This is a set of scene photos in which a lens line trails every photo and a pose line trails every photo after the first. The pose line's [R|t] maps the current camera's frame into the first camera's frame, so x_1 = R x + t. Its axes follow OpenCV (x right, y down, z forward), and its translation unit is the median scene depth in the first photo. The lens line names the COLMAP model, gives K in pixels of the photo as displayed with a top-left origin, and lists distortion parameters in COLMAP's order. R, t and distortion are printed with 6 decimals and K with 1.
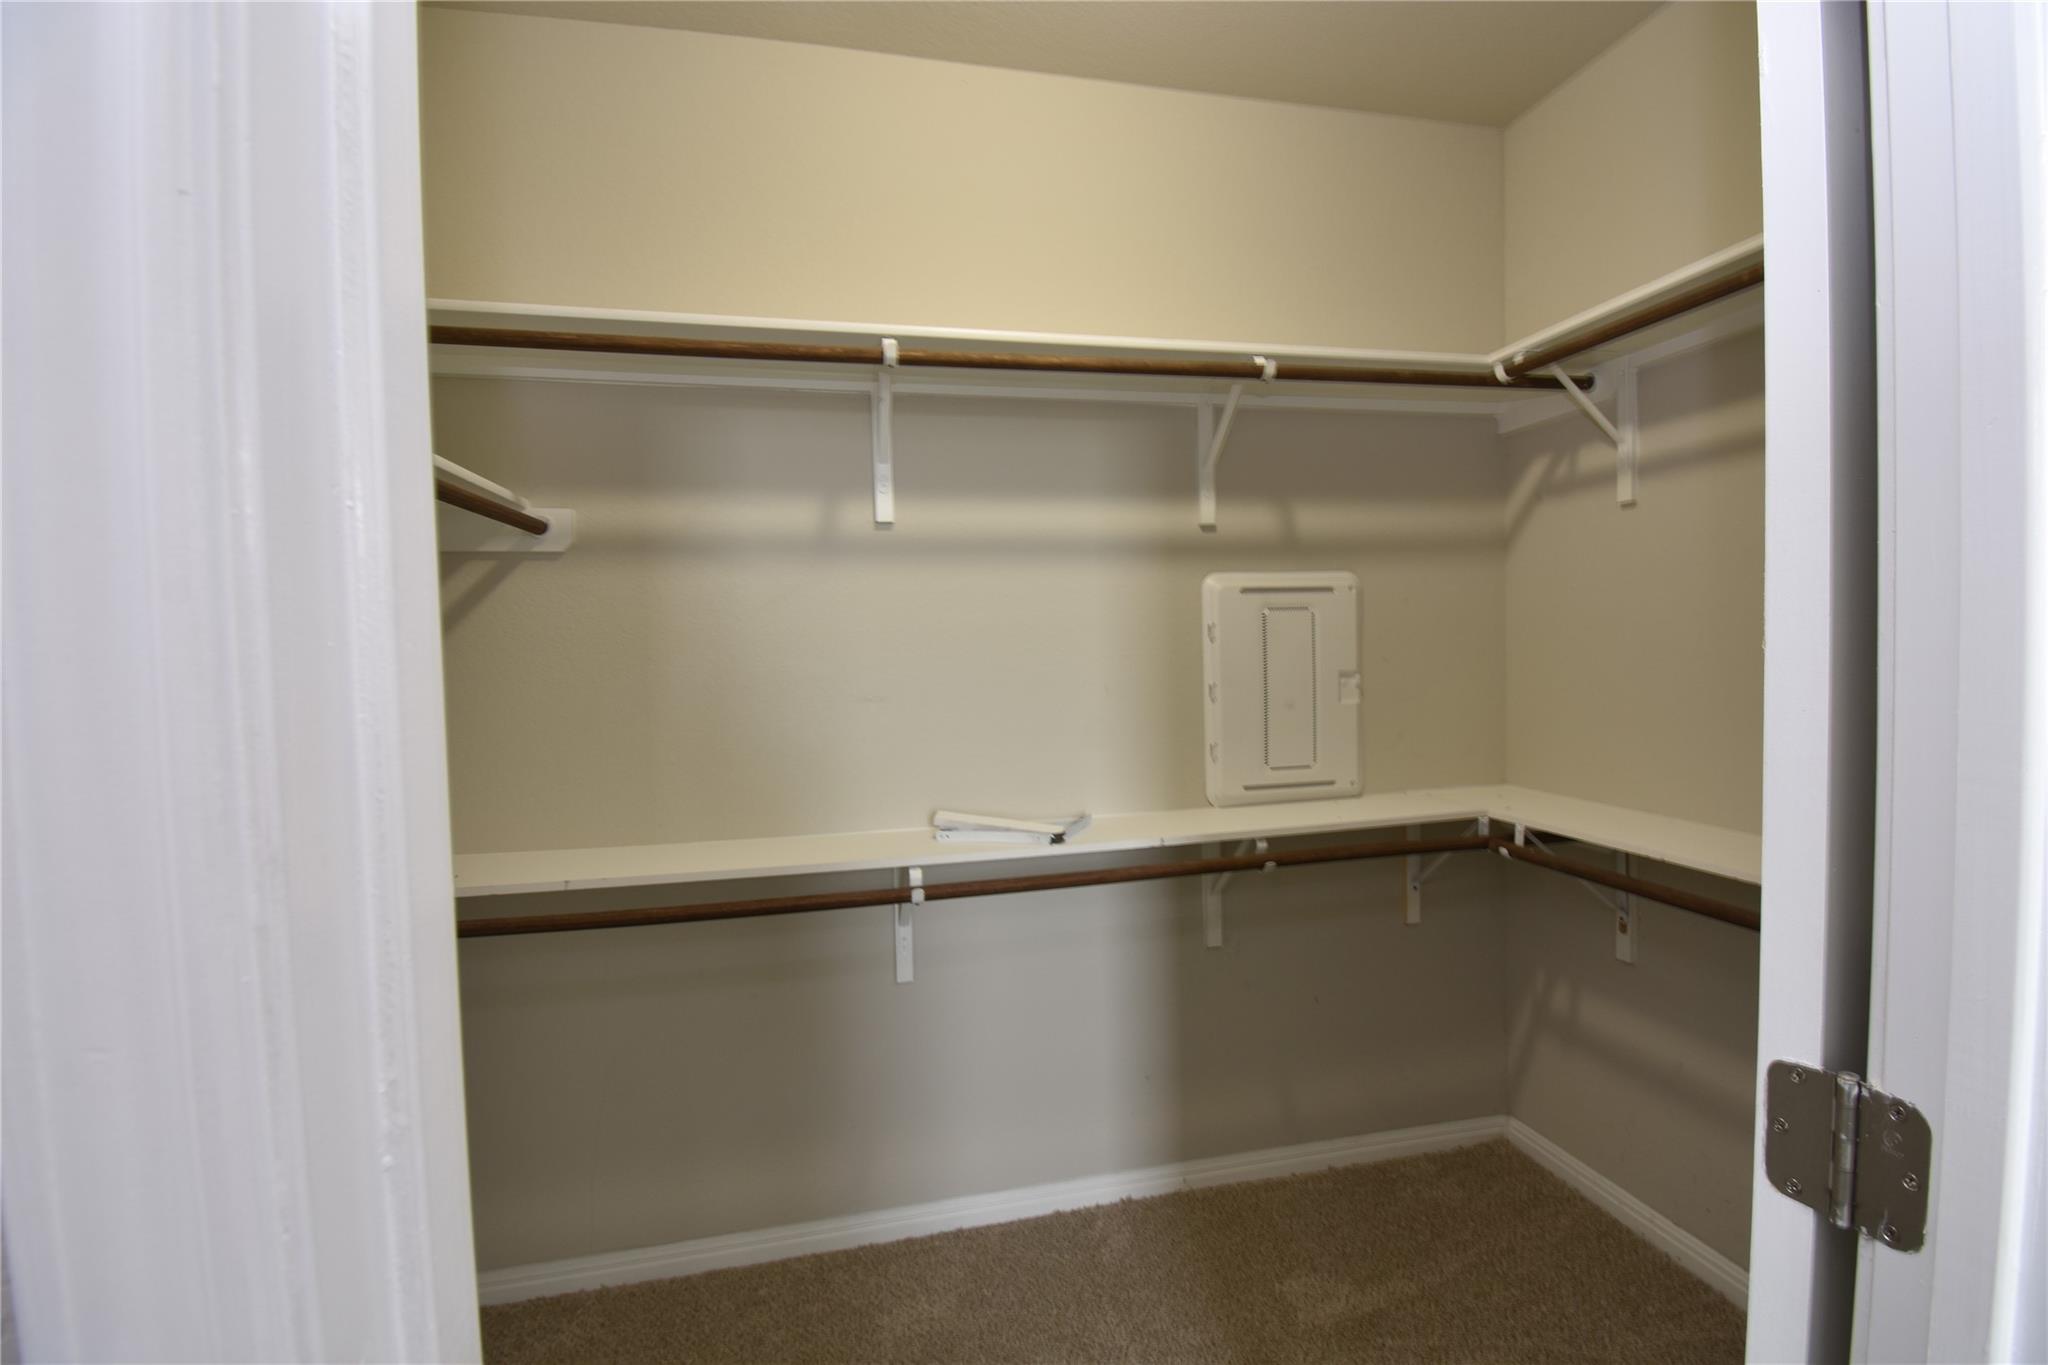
lens RADIAL K [[897.8, 0, 1024.0], [0, 897.8, 682.5], [0, 0, 1]] dist [0.010842, -0.021325]
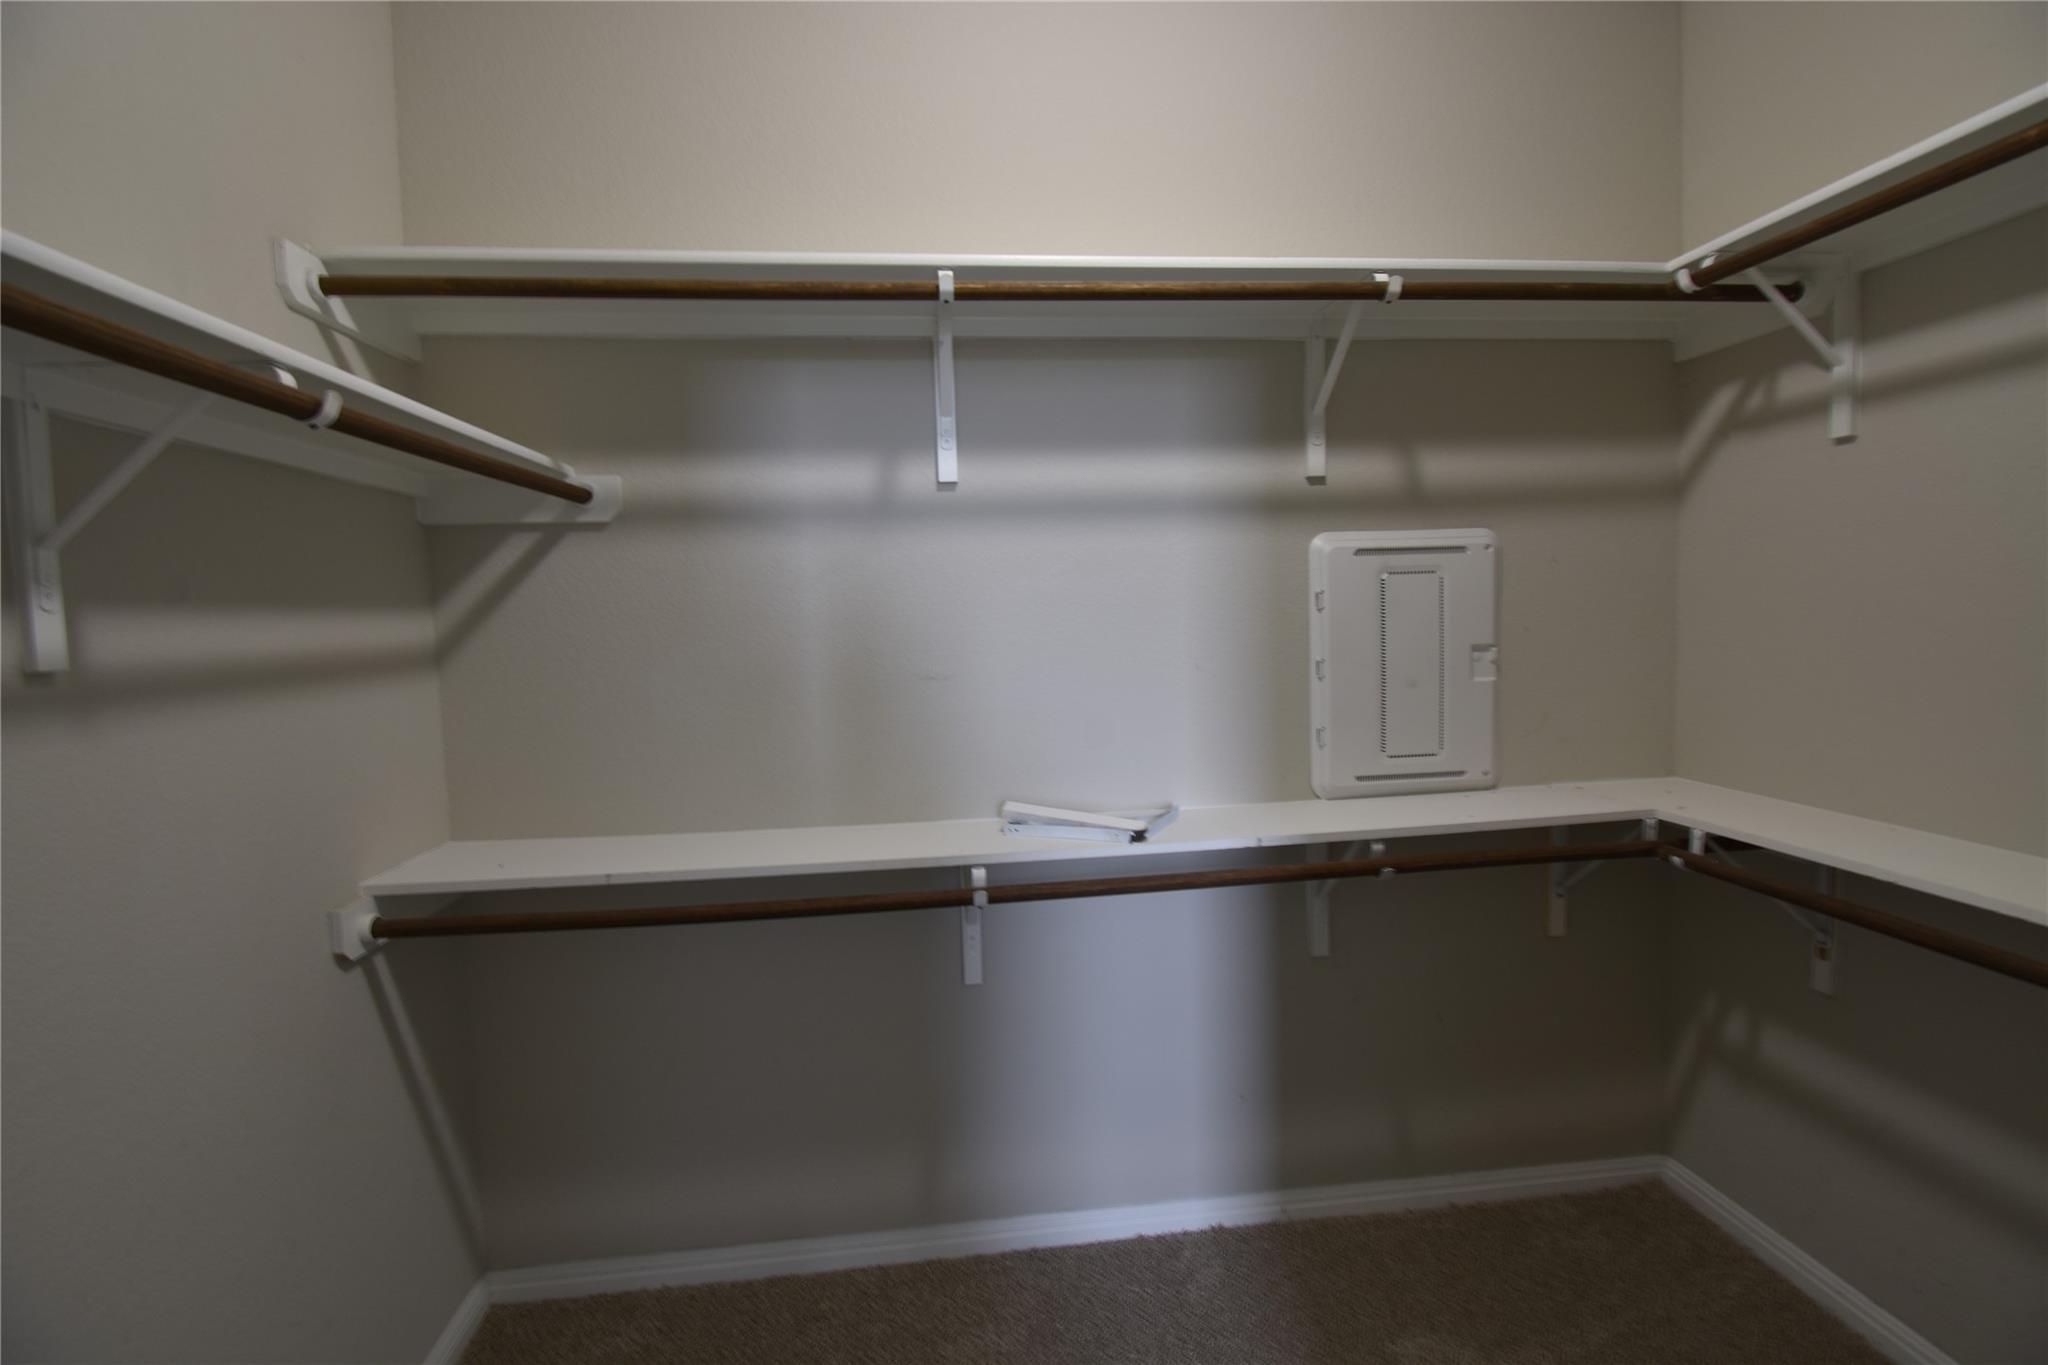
lens RADIAL K [[897.8, 0, 1024.0], [0, 897.8, 682.5], [0, 0, 1]] dist [0.010842, -0.021325]
pose [[0.993904, 0.000774, -0.110242, 0.021297], [0.003587, 0.999219, 0.039357, -0.012525], [0.110187, -0.039512, 0.993125, 0.106055]]
